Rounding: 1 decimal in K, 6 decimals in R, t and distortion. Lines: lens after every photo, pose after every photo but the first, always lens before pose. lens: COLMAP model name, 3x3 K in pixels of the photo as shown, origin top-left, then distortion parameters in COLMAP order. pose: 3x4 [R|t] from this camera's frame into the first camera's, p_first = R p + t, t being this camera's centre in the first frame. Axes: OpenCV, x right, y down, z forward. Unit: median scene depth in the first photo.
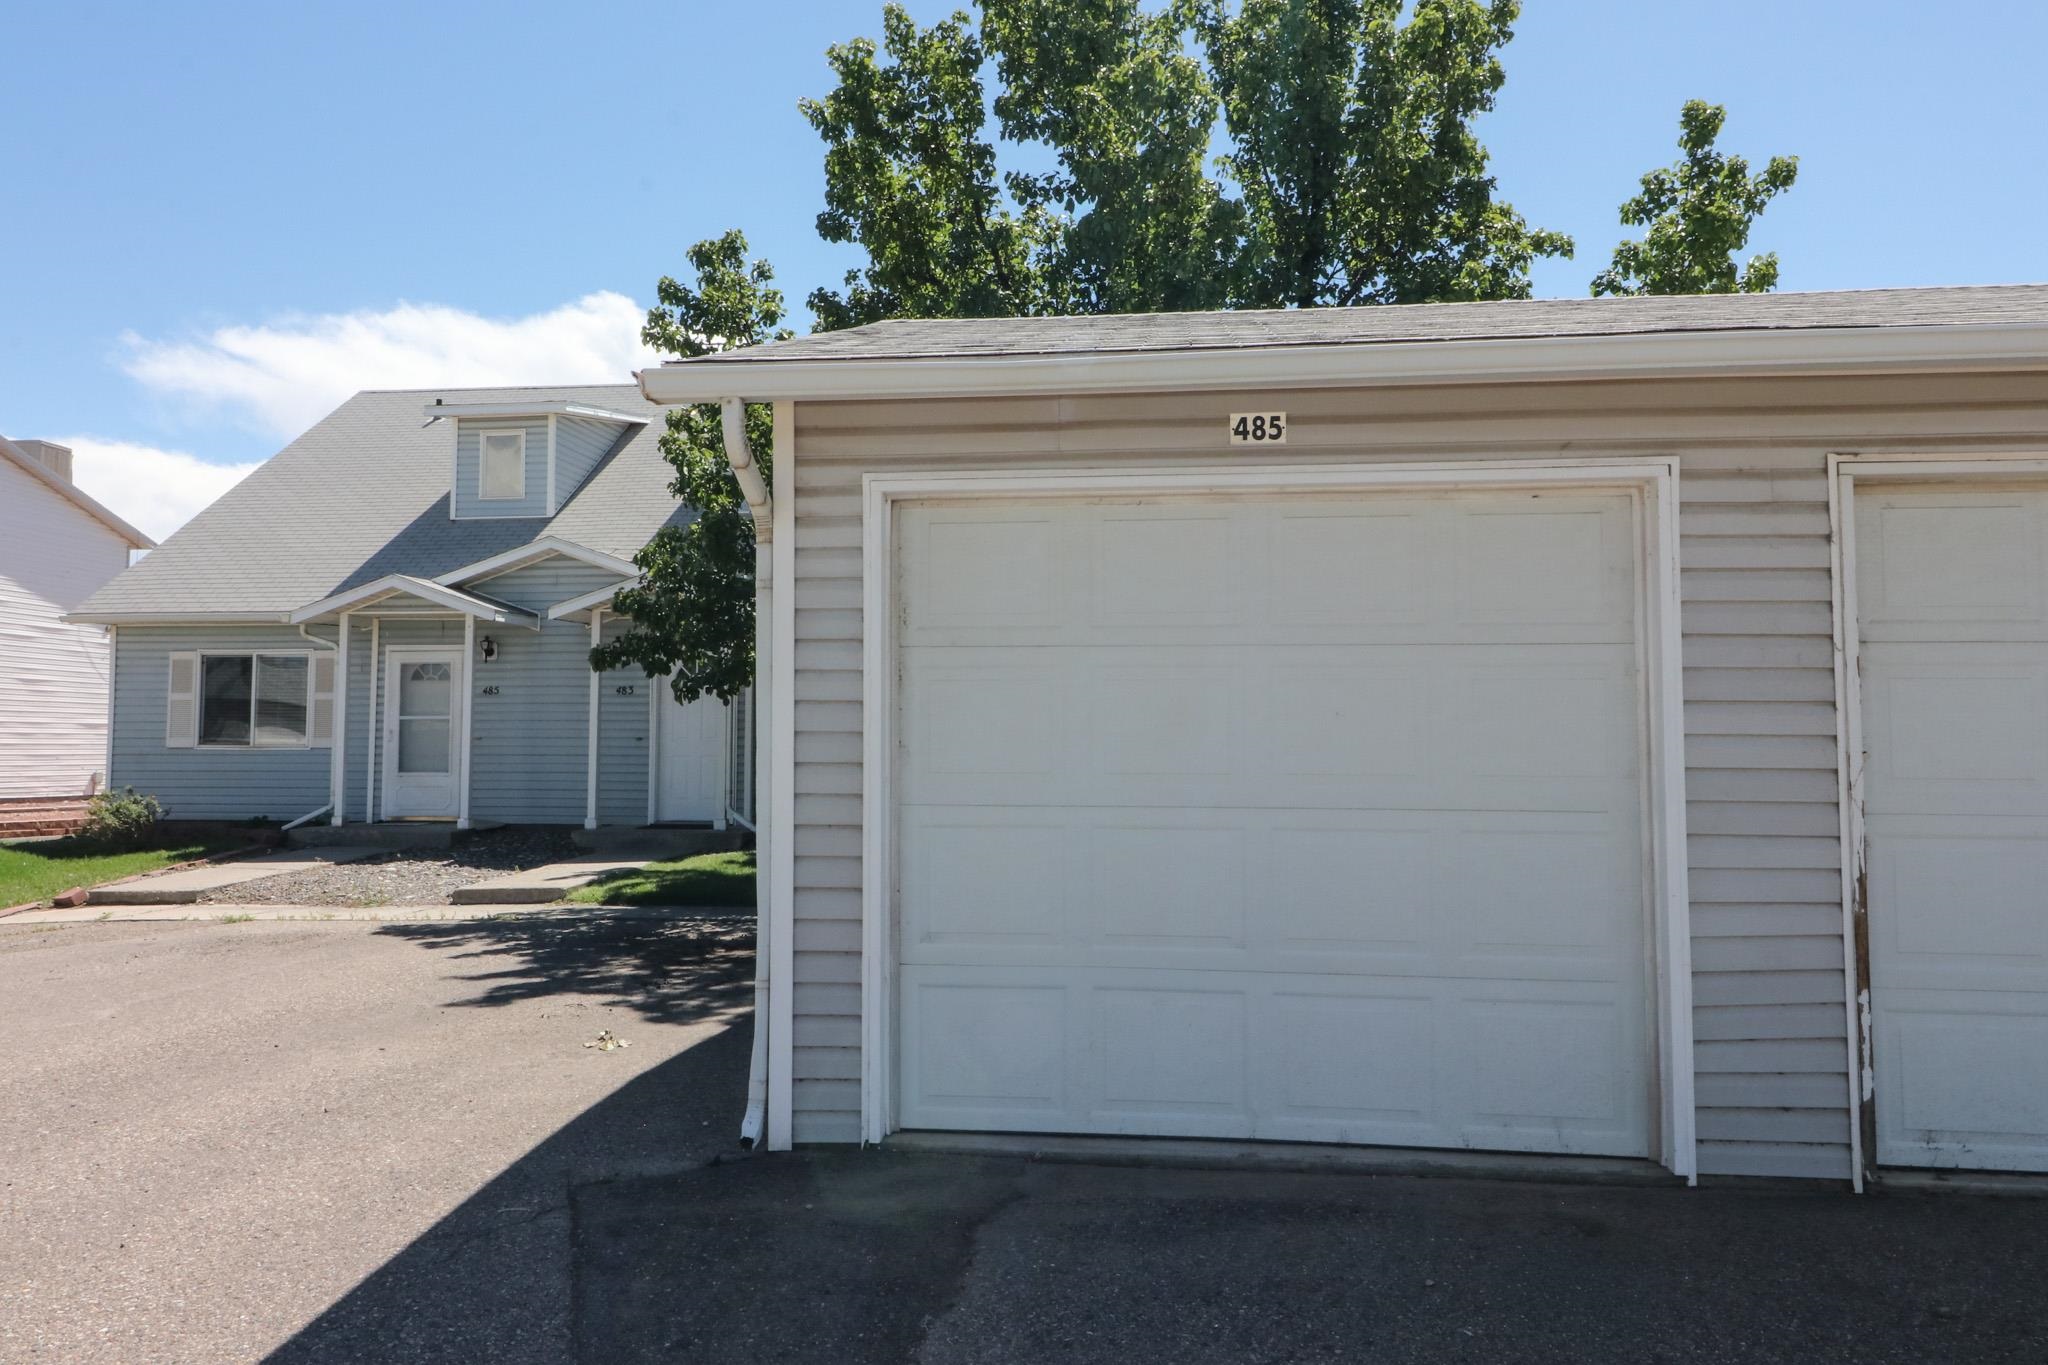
lens RADIAL K [[1494.9, 0, 1020.1], [0, 1494.9, 673.7], [0, 0, 1]] dist [0.000213, -0.006932]
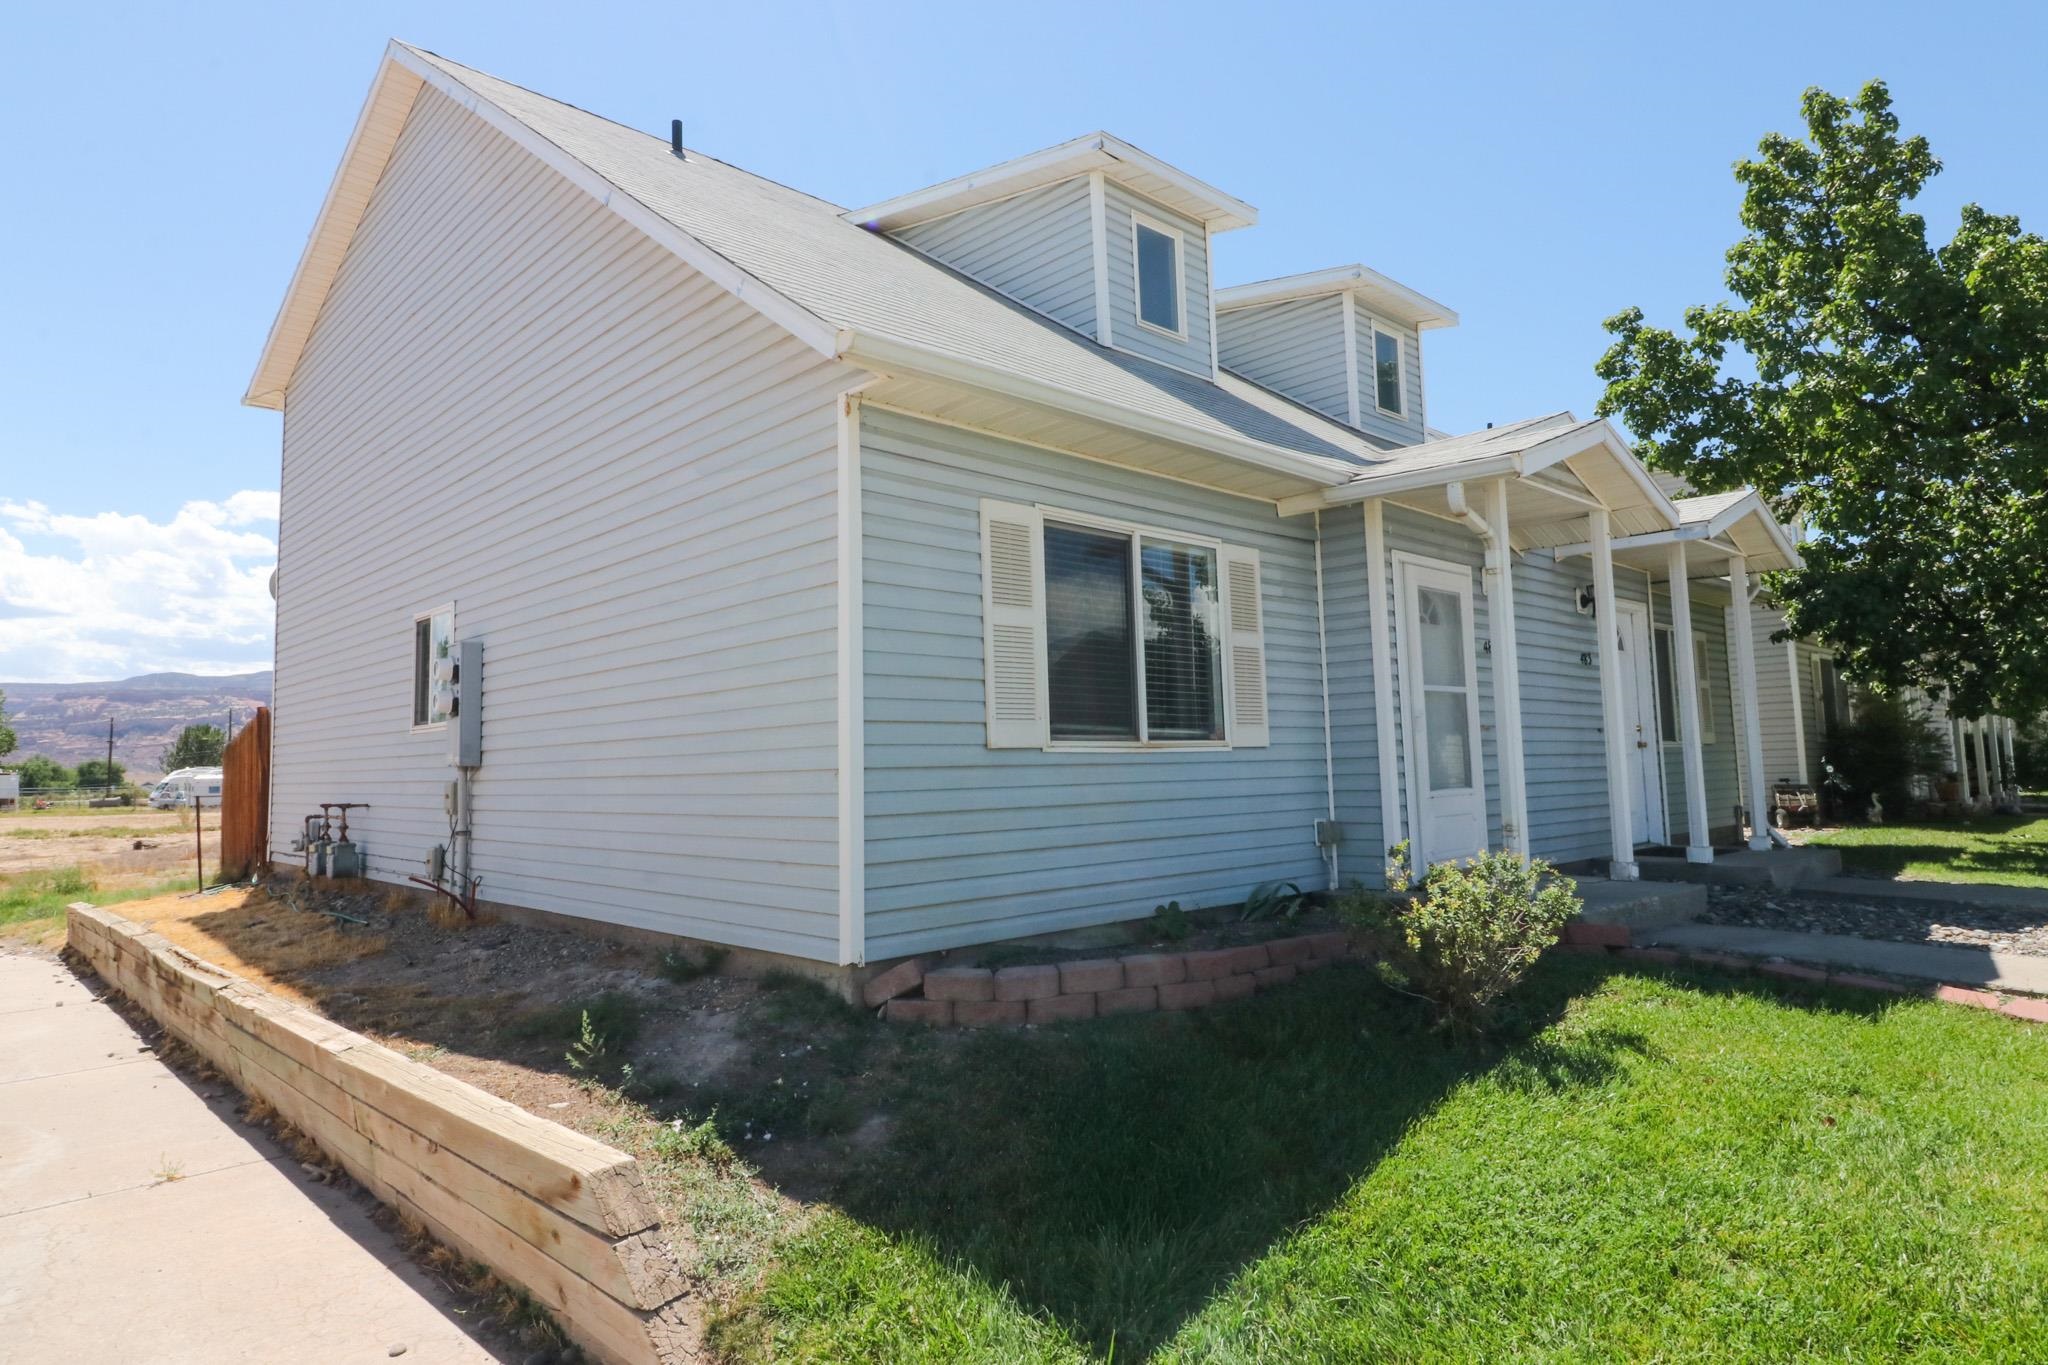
lens RADIAL K [[1200.2, 0, 1021.9], [0, 1200.2, 668.8], [0, 0, 1]] dist [0.004823, -0.012753]
pose [[0.641073, 0.049715, 0.765868, -0.831505], [-0.013044, 0.998461, -0.053895, 0.047557], [-0.767369, 0.024560, 0.640735, 0.831272]]
